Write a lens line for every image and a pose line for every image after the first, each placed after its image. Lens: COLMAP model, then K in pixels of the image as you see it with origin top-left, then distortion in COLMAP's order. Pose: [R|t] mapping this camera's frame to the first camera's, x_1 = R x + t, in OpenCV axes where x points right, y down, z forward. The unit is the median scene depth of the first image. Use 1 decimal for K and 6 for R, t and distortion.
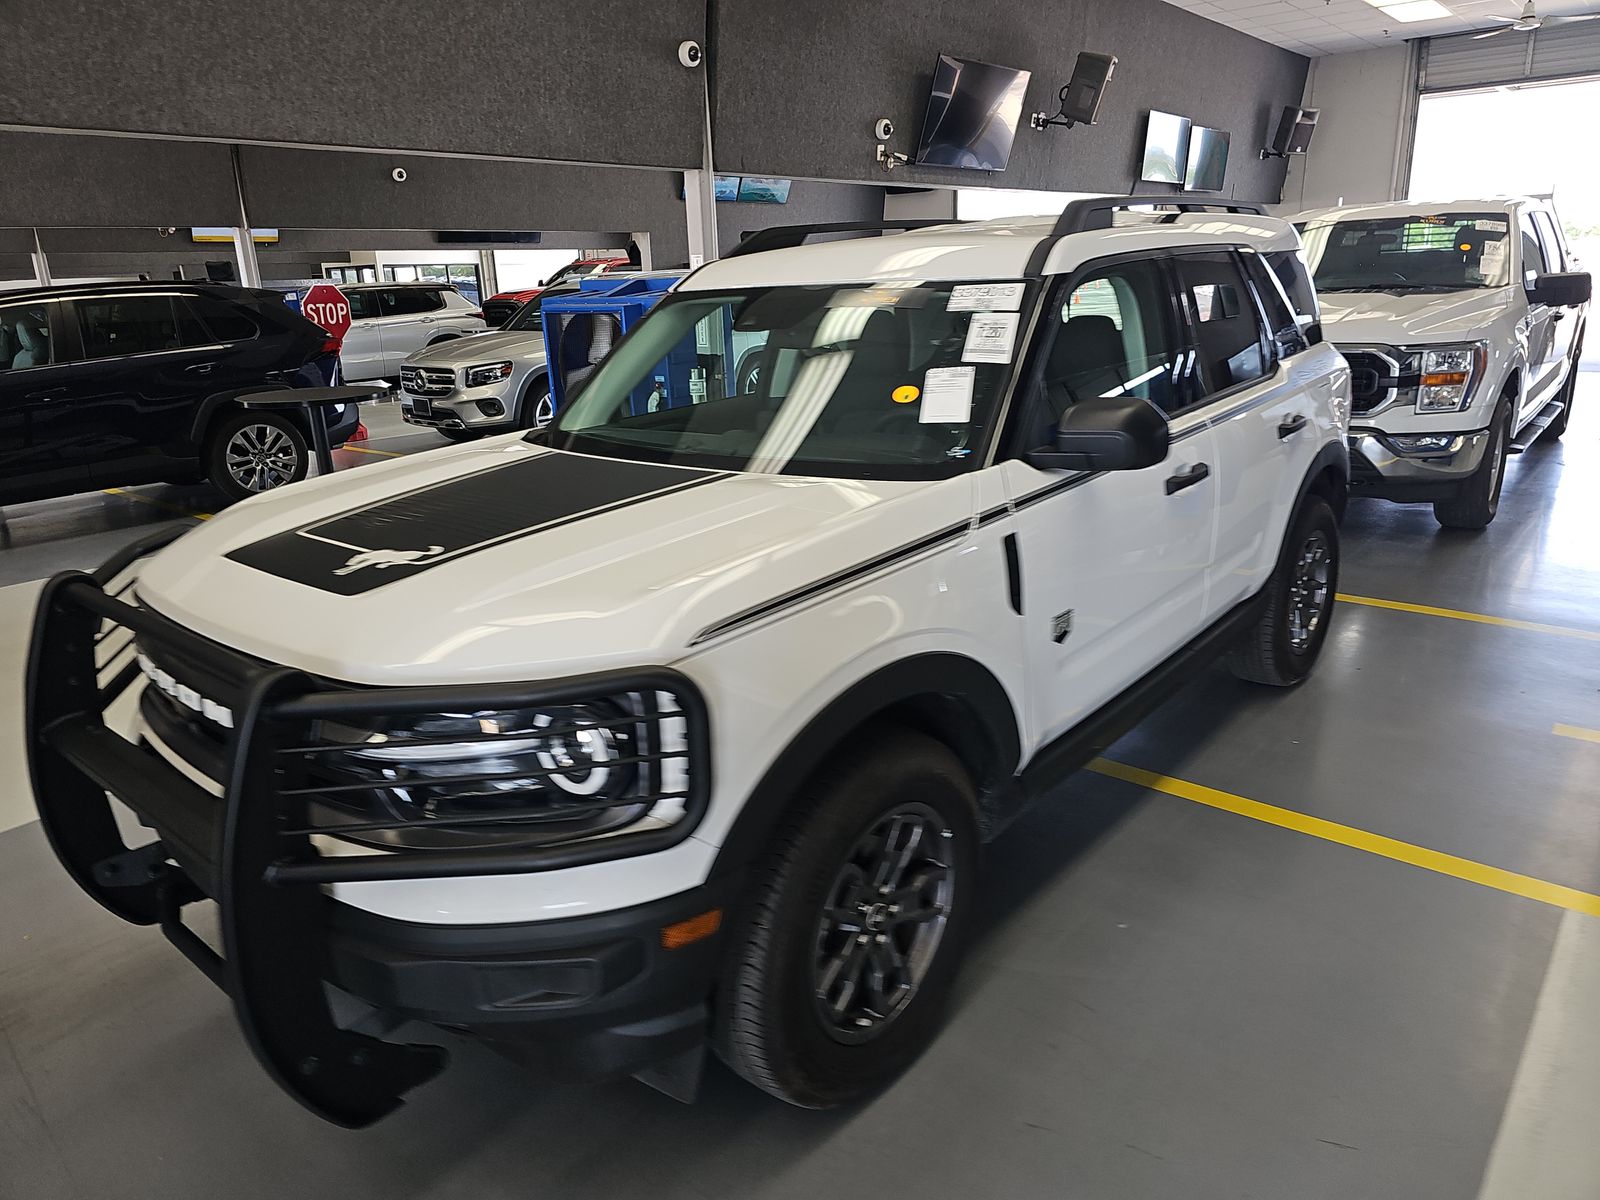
lens RADIAL K [[1073.1, 0, 800.0], [0, 1073.1, 600.0], [0, 0, 1]] dist [0.001918, -0.001506]
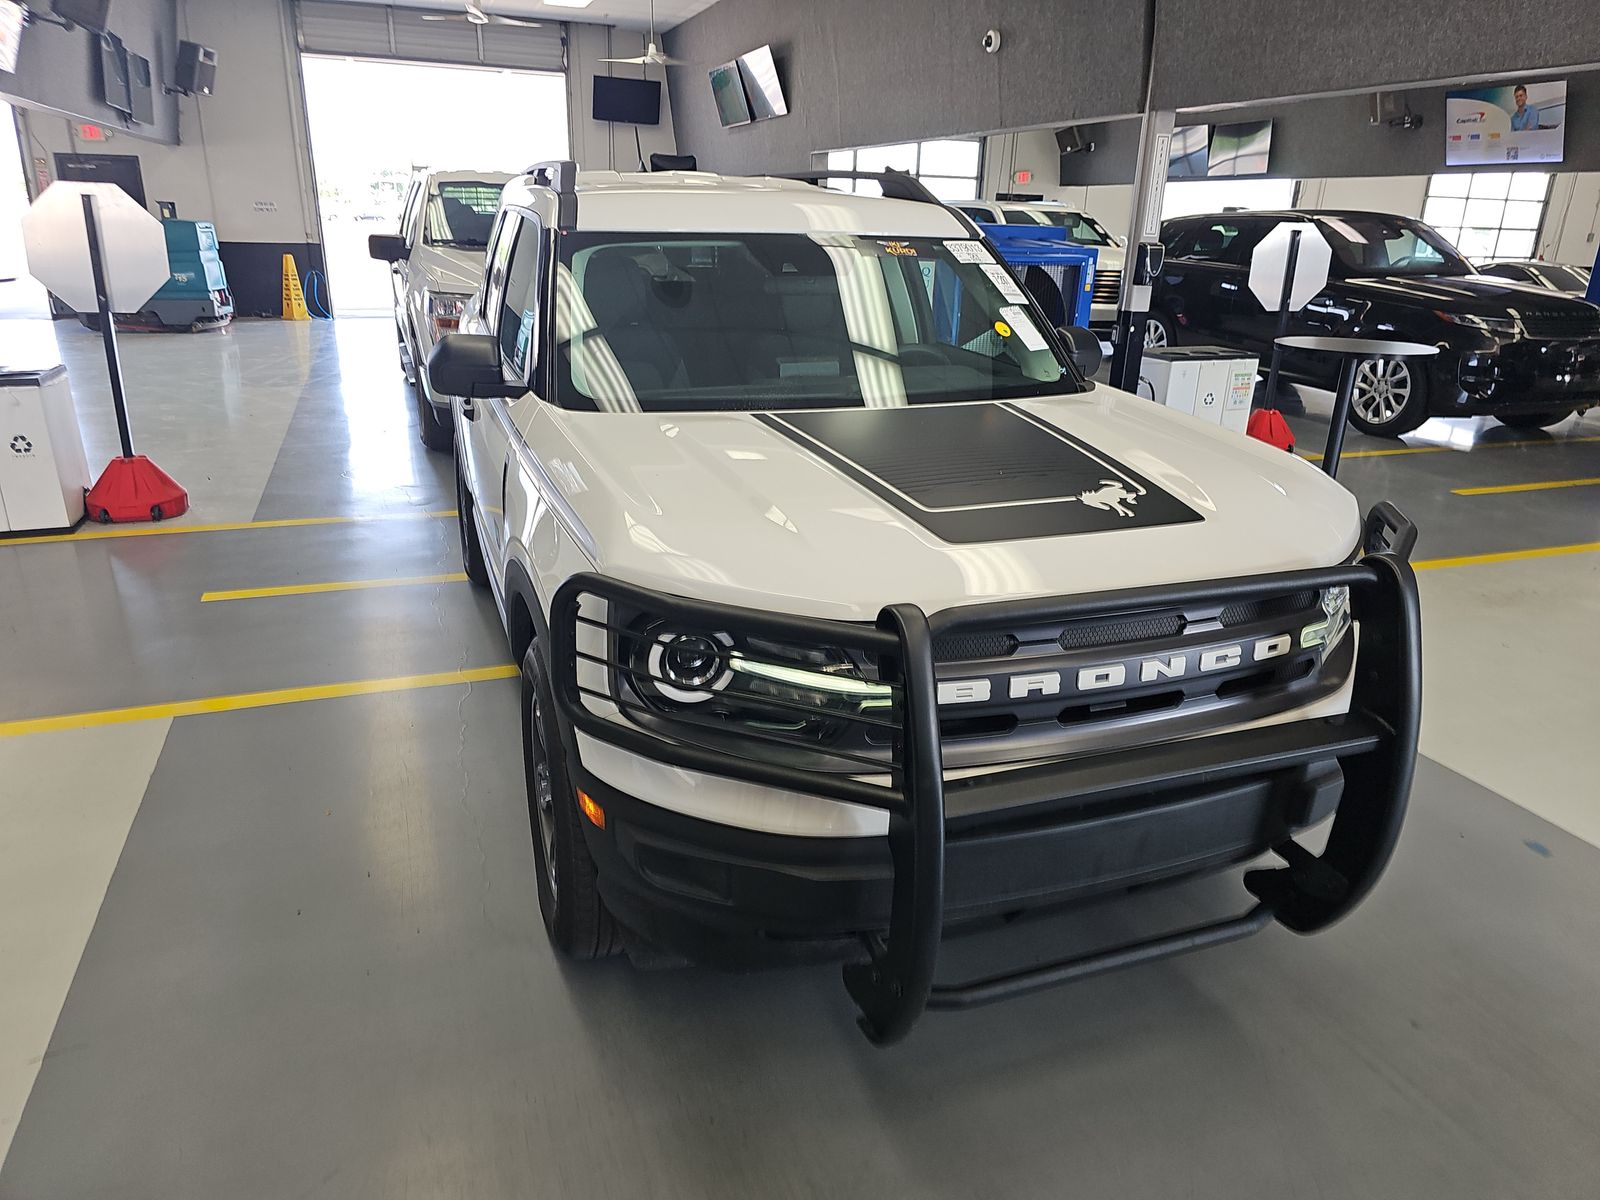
lens RADIAL K [[1067.9, 0, 817.9], [0, 1067.9, 620.2], [0, 0, 1]] dist [0.003206, -0.007597]
pose [[0.480712, -0.260418, 0.837316, -0.195404], [0.214001, 0.960851, 0.175979, -0.017406], [-0.850365, 0.094591, 0.517622, 0.091606]]
